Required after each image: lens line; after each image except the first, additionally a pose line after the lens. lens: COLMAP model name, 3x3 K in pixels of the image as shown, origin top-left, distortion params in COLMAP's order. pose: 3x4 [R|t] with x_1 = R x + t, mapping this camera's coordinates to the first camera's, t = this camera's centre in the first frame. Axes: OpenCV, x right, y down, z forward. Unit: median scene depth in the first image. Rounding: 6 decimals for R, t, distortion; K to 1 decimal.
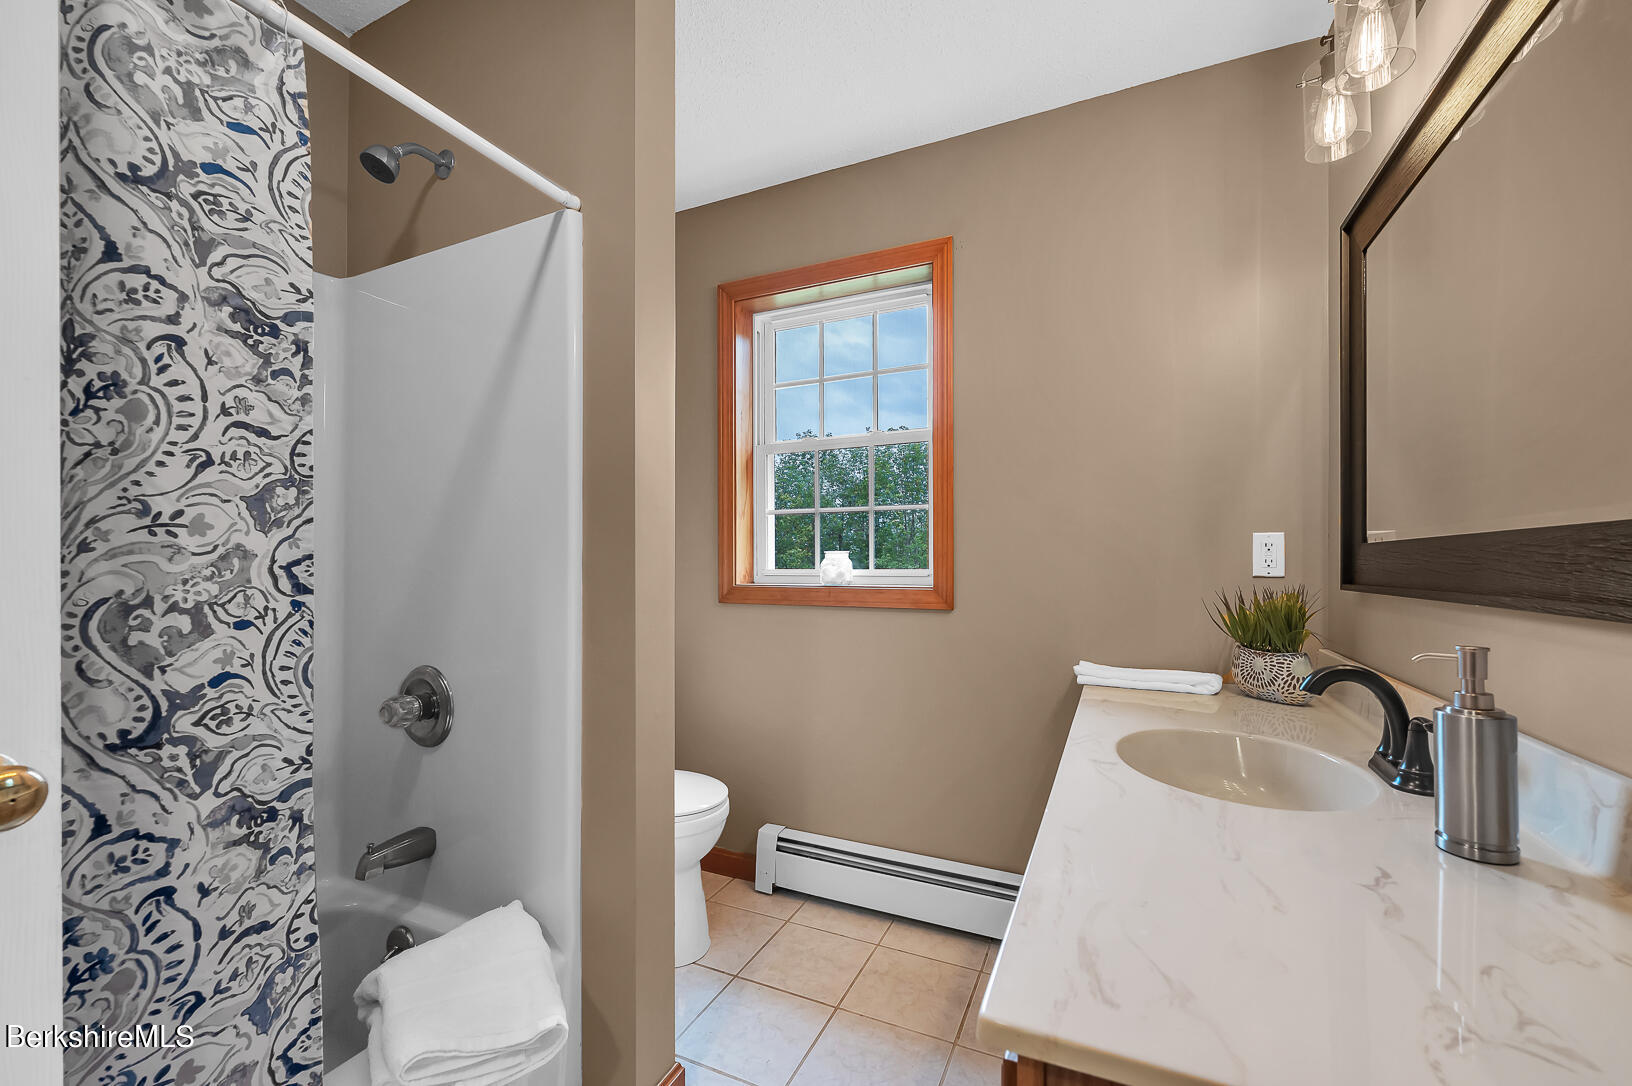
lens RADIAL K [[656.5, 0, 812.6], [0, 656.5, 555.9], [0, 0, 1]] dist [0.000768, -0.000368]
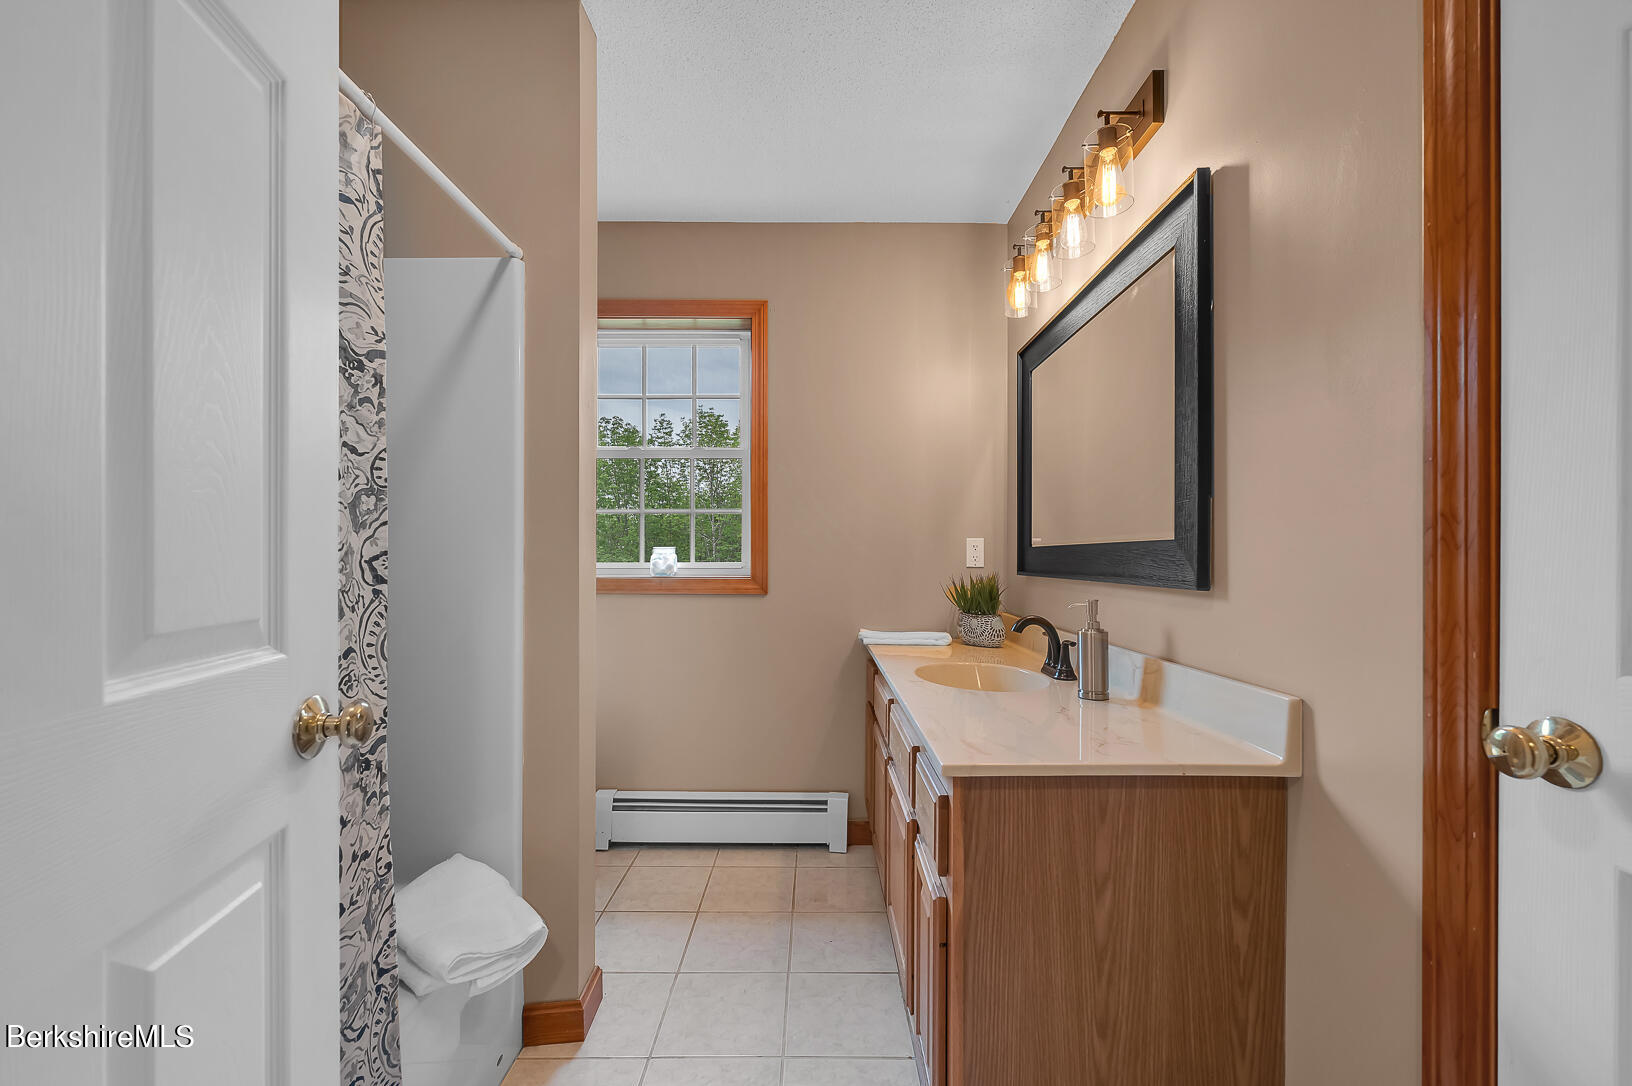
lens RADIAL K [[634.3, 0, 816.0], [0, 634.3, 543.0], [0, 0, 1]] dist [0.000742, -0.000032]
pose [[0.910600, 0.011912, 0.413116, -0.528786], [-0.008013, 0.999906, -0.011168, -0.010514], [-0.413210, 0.006860, 0.910610, -0.399723]]
